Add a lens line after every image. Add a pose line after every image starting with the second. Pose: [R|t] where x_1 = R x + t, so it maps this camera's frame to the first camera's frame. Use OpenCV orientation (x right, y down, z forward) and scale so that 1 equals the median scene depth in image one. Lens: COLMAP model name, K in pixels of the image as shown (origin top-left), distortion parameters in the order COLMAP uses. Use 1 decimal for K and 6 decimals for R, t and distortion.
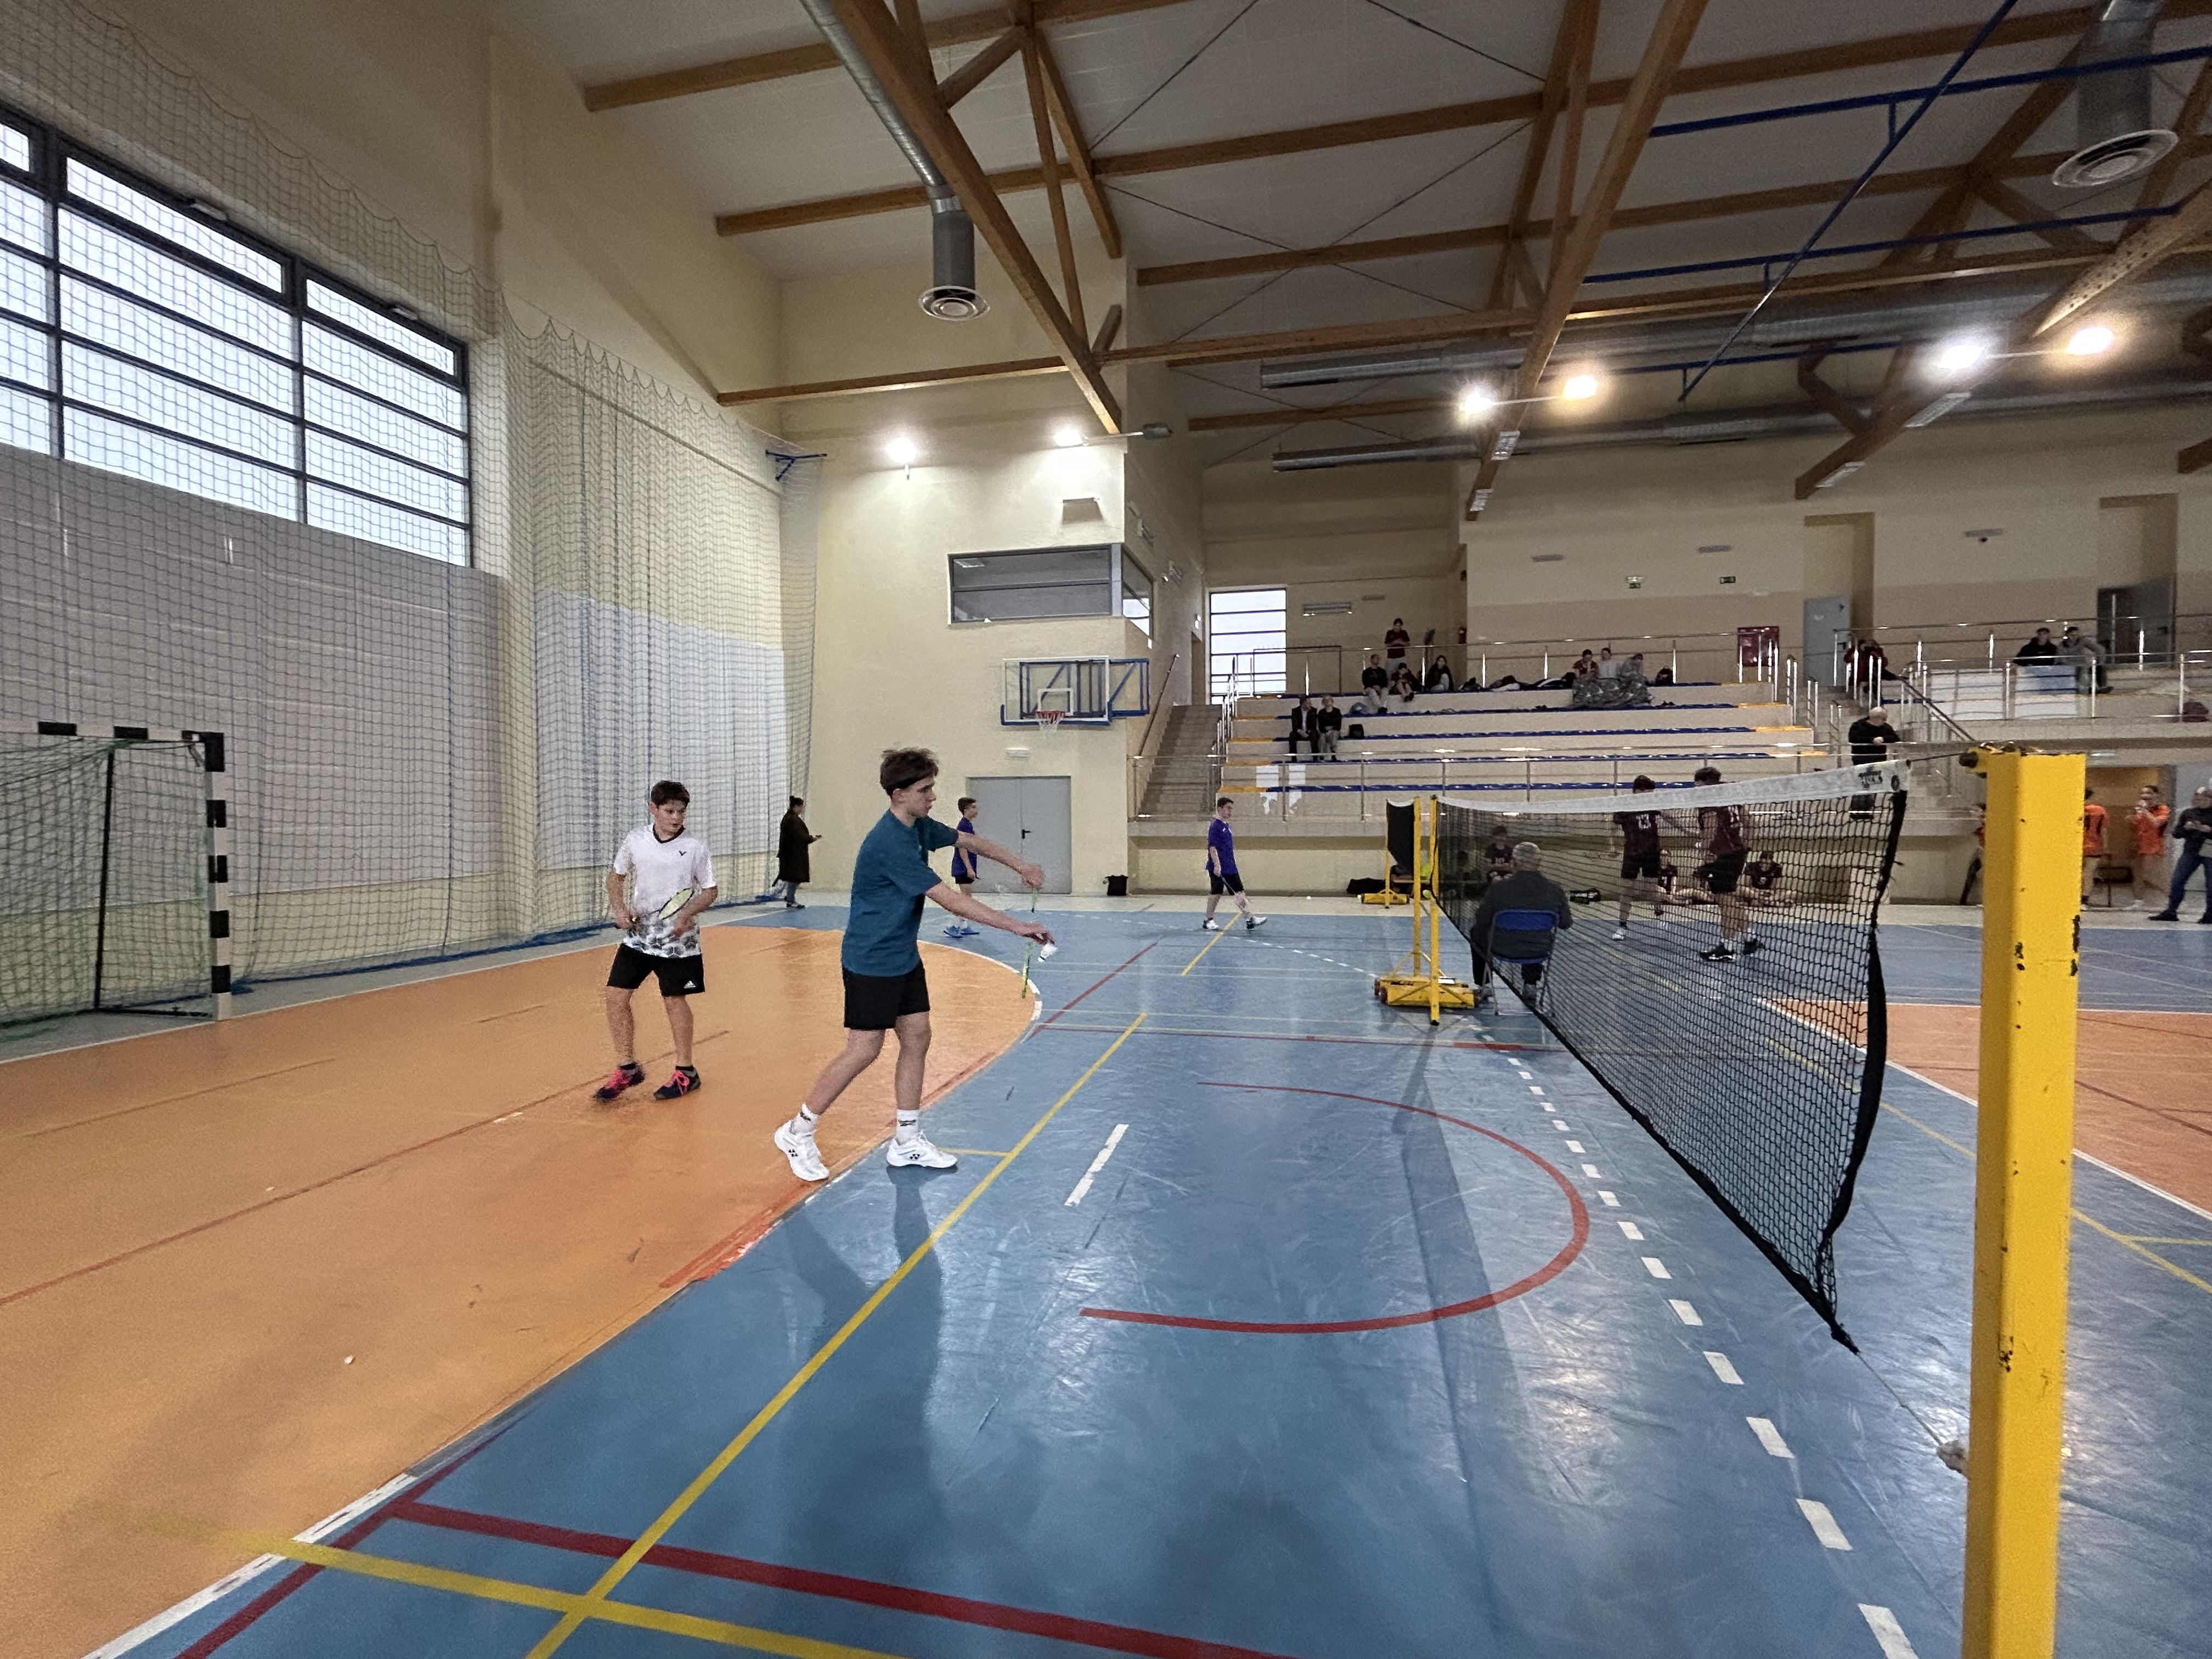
lens RADIAL K [[1022.2, 0, 1109.3], [0, 1022.2, 831.0], [0, 0, 1]] dist [-0.003994, 0.002323]
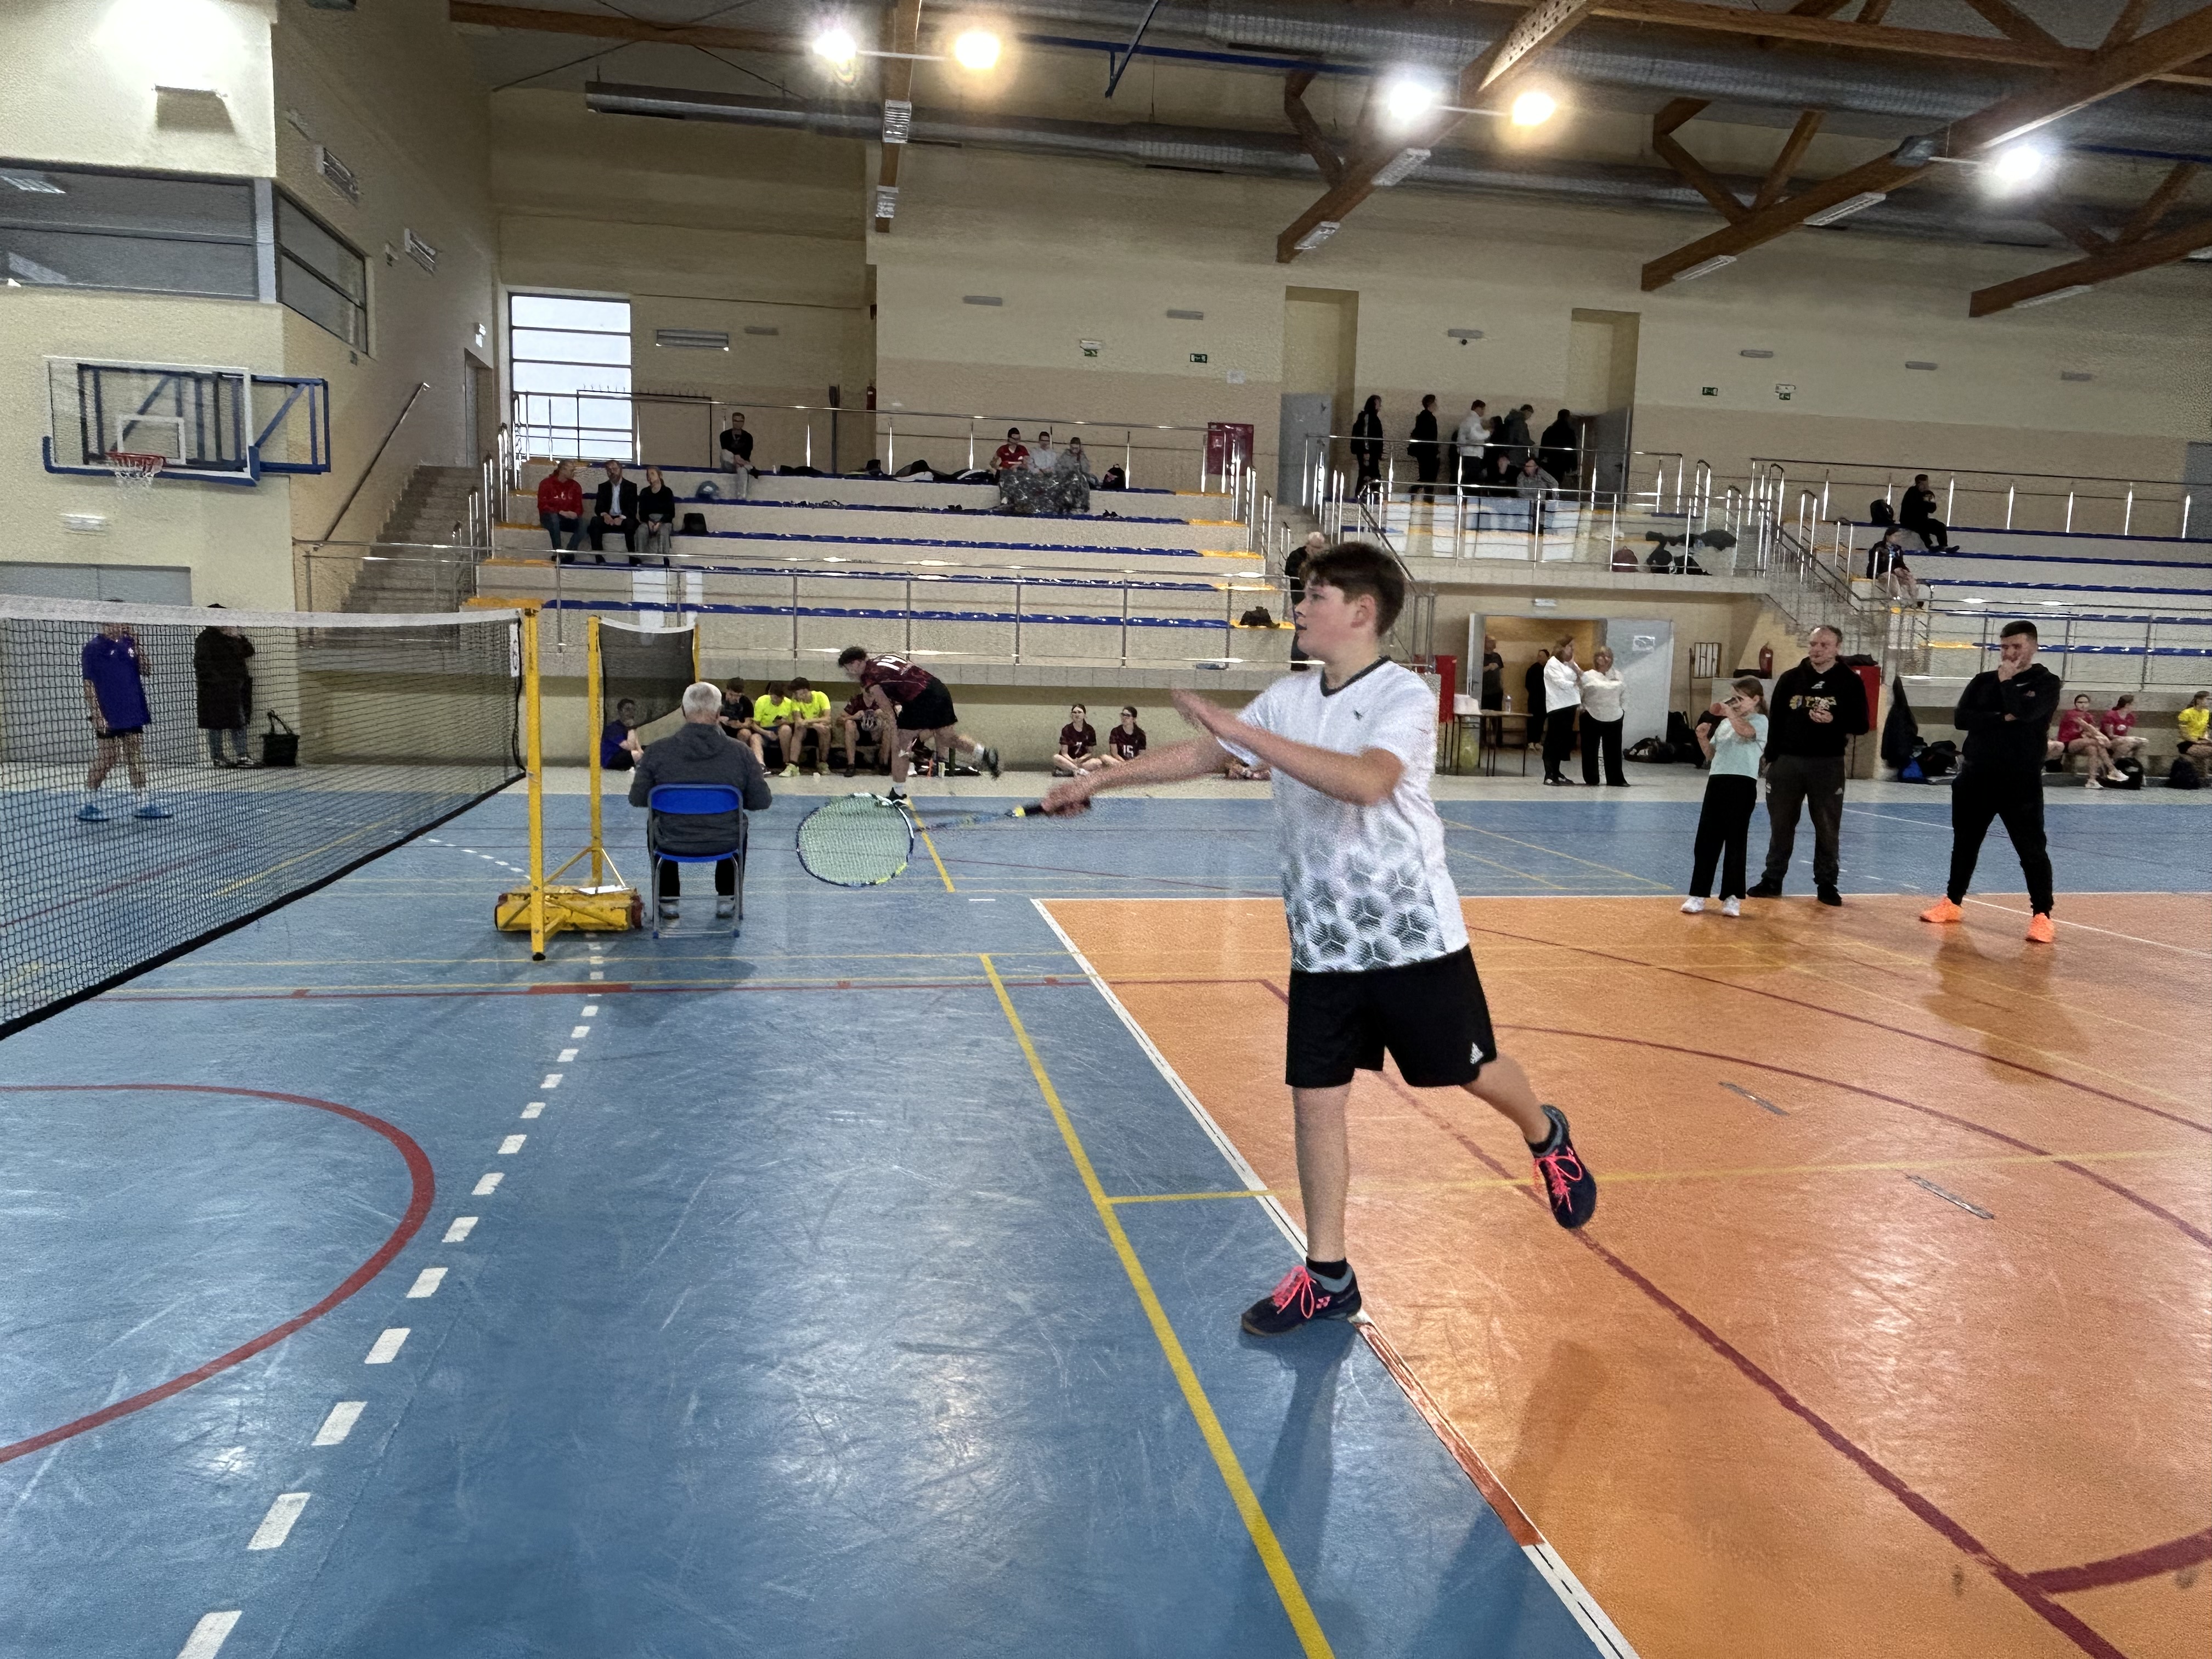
lens RADIAL K [[1427.2, 0, 1094.3], [0, 1427.2, 825.0], [0, 0, 1]] dist [-0.006878, 0.001221]
pose [[0.916778, -0.018680, 0.398960, 0.119519], [-0.023478, 0.994658, 0.100521, 0.000453], [-0.398707, -0.101522, 0.911442, 0.008216]]
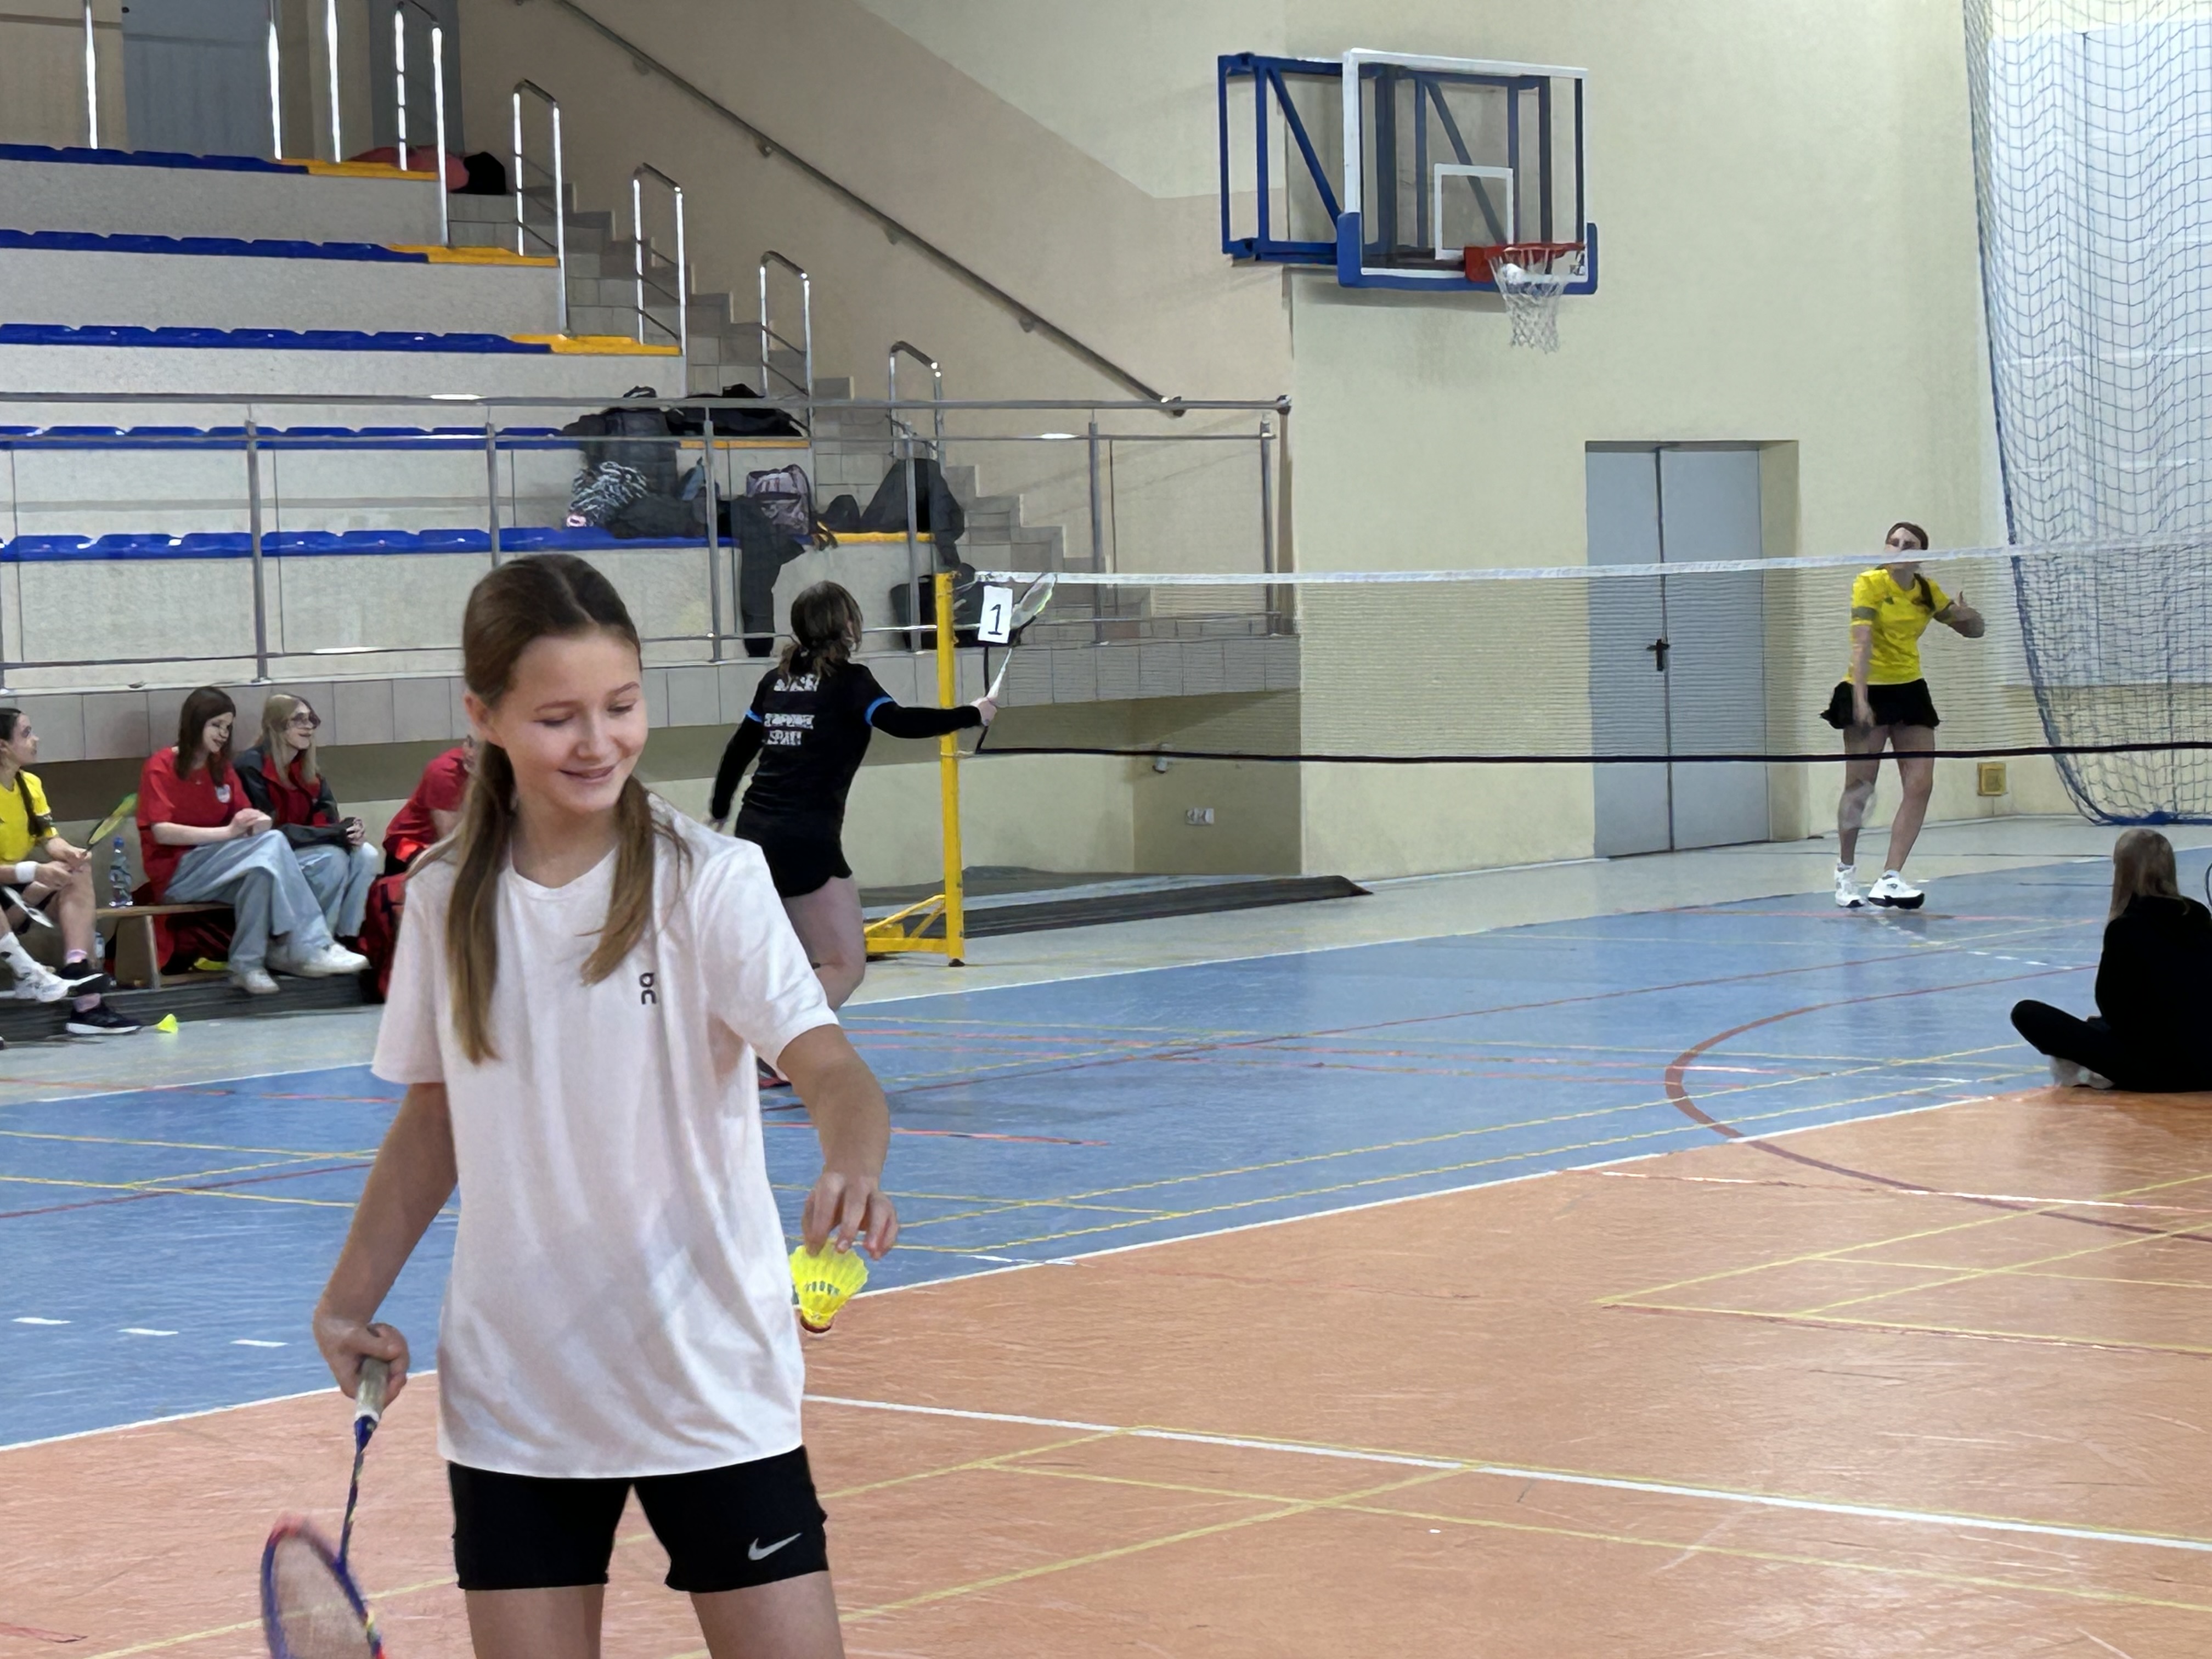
lens RADIAL K [[5388.4, 0, 1100.6], [0, 5388.4, 827.4], [0, 0, 1]] dist [0.174664, 0.000000]
pose [[0.470000, -0.048162, 0.881352, 0.473629], [0.052889, 0.998253, 0.026346, -0.000651], [-0.881081, 0.034232, 0.471726, -0.078956]]
